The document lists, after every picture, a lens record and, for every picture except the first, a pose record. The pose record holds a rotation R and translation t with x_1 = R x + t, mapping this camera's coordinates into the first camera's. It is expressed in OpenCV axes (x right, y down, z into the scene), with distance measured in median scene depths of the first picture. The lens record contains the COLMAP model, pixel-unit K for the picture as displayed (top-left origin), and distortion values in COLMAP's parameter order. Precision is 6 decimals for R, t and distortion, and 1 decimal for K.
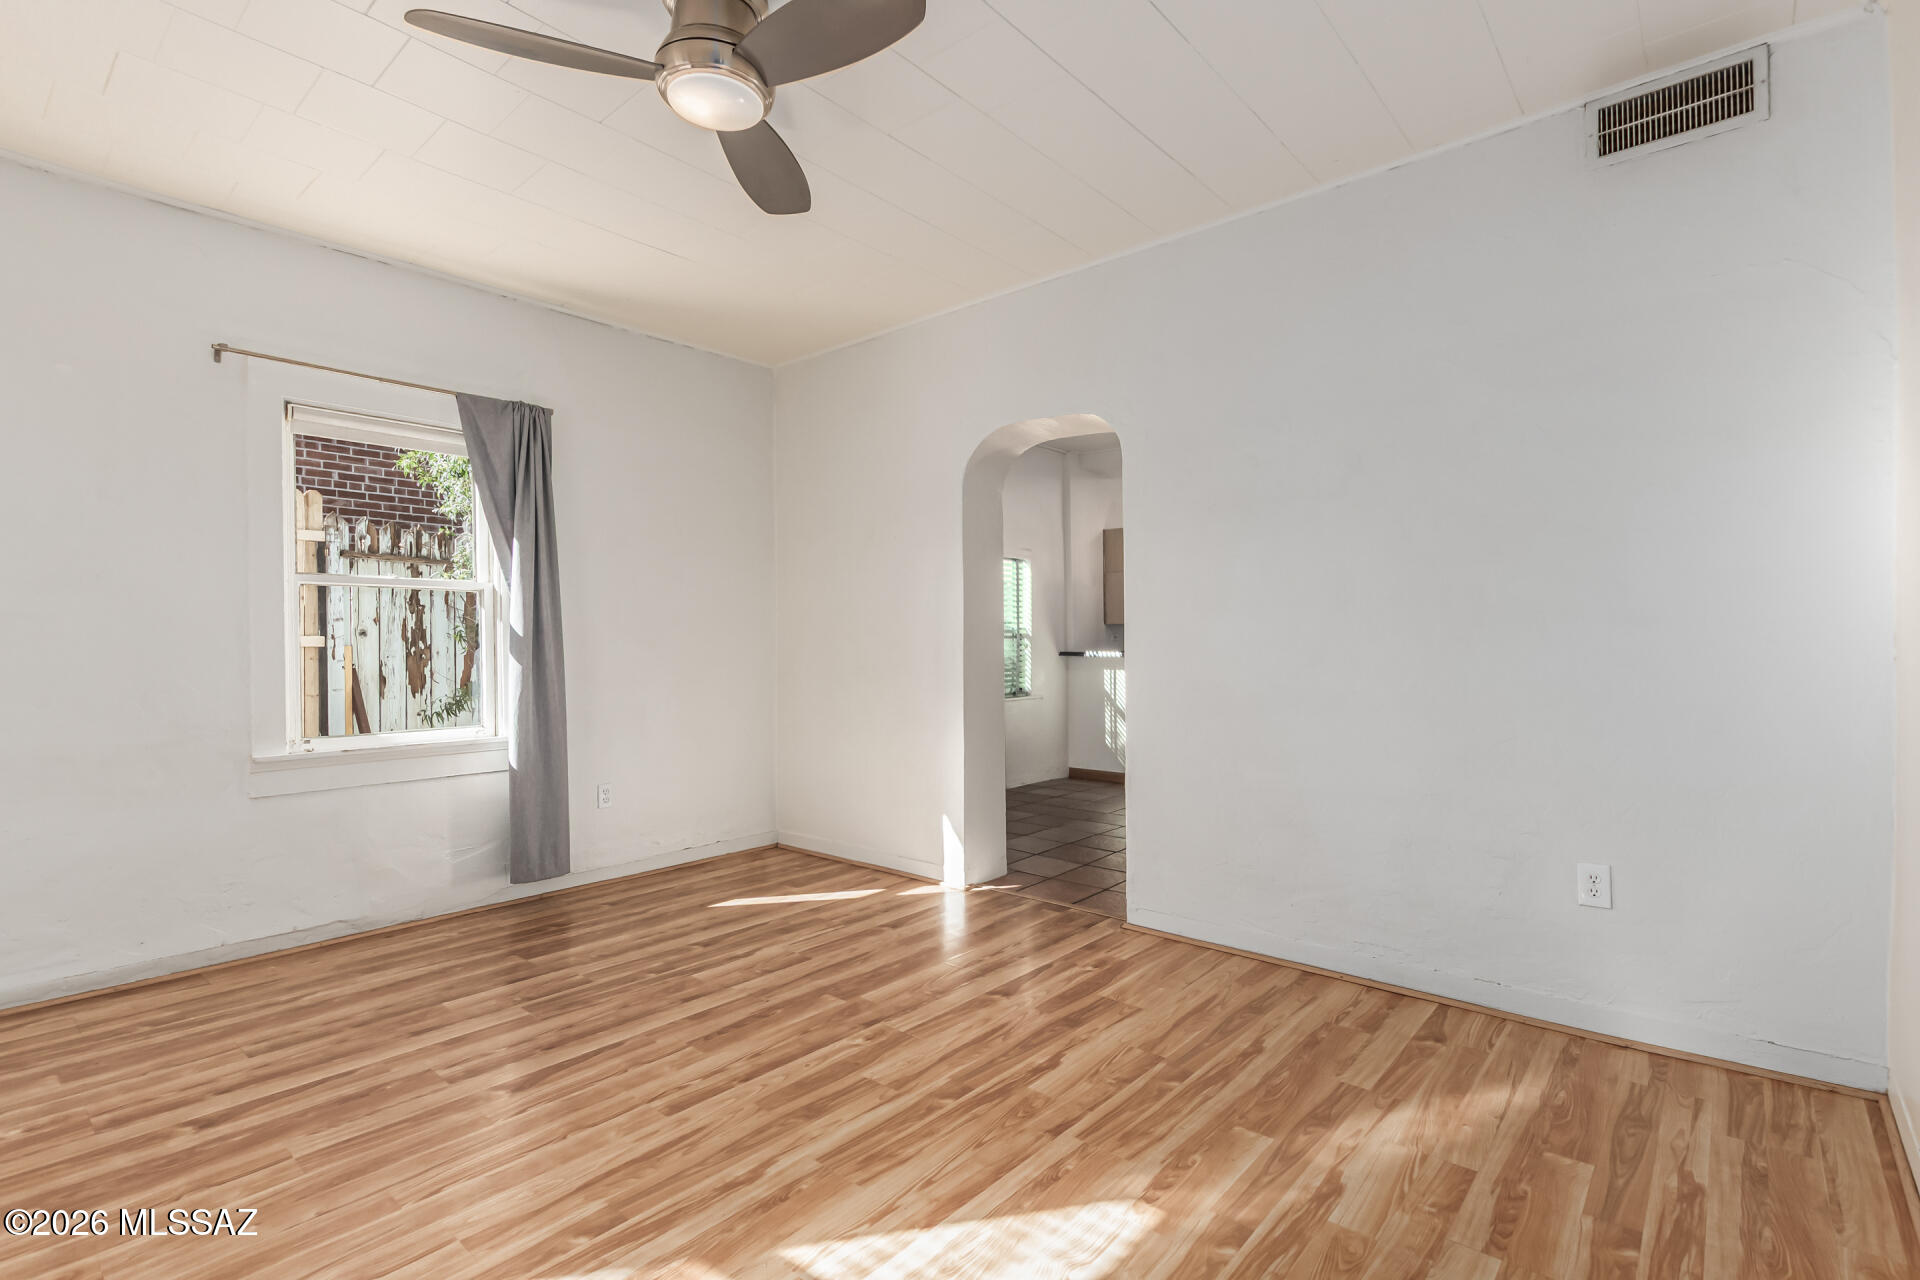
lens RADIAL K [[934.6, 0, 962.6], [0, 934.6, 675.7], [0, 0, 1]] dist [0.010954, -0.003259]
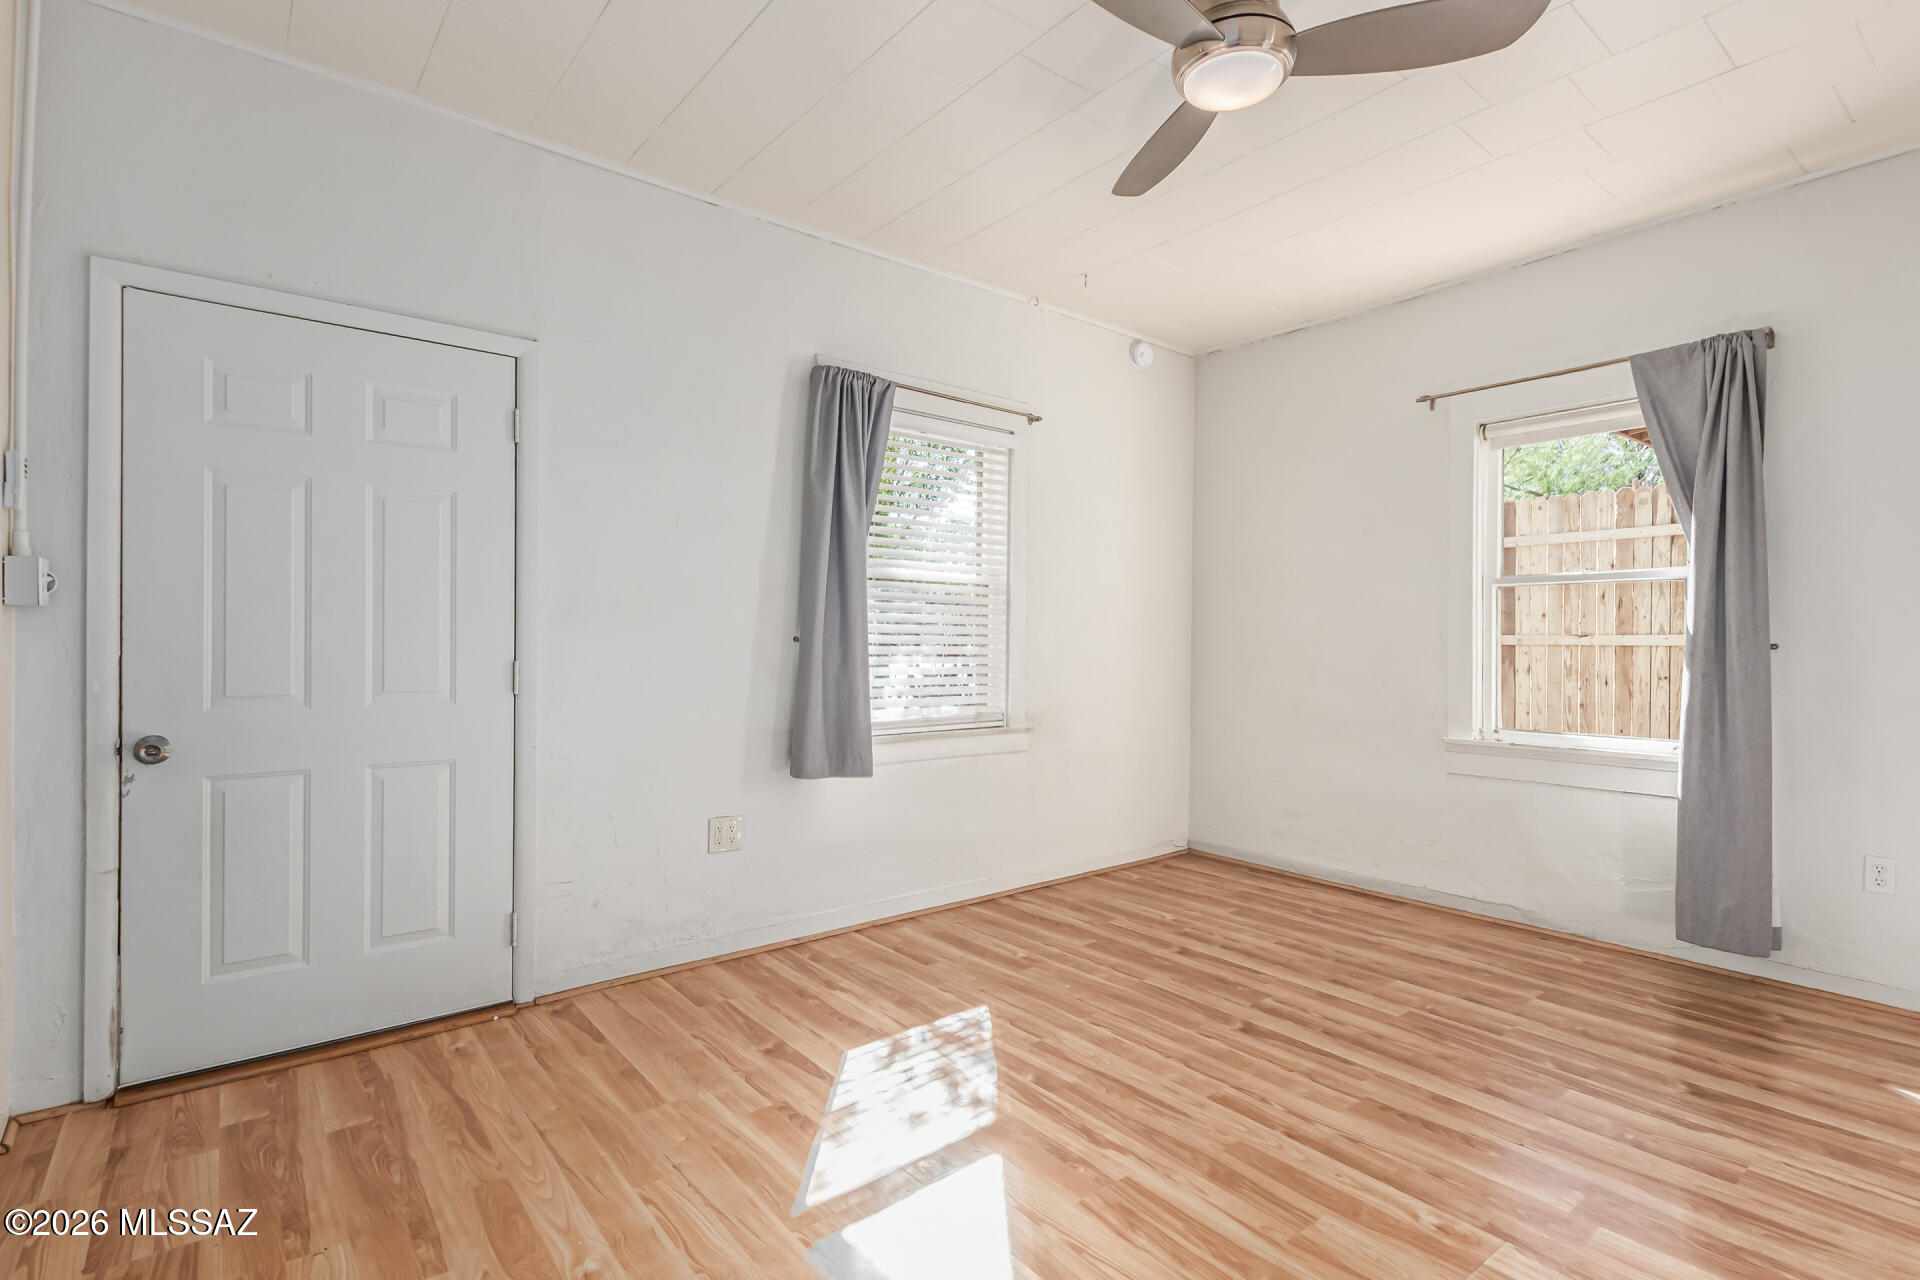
lens RADIAL K [[934.6, 0, 942.3], [0, 934.6, 629.8], [0, 0, 1]] dist [0.010954, -0.003259]
pose [[-0.233317, -0.006843, -0.972377, 0.640770], [-0.034678, 0.999398, 0.001288, -0.031395], [0.971782, 0.034020, -0.233414, 0.788539]]
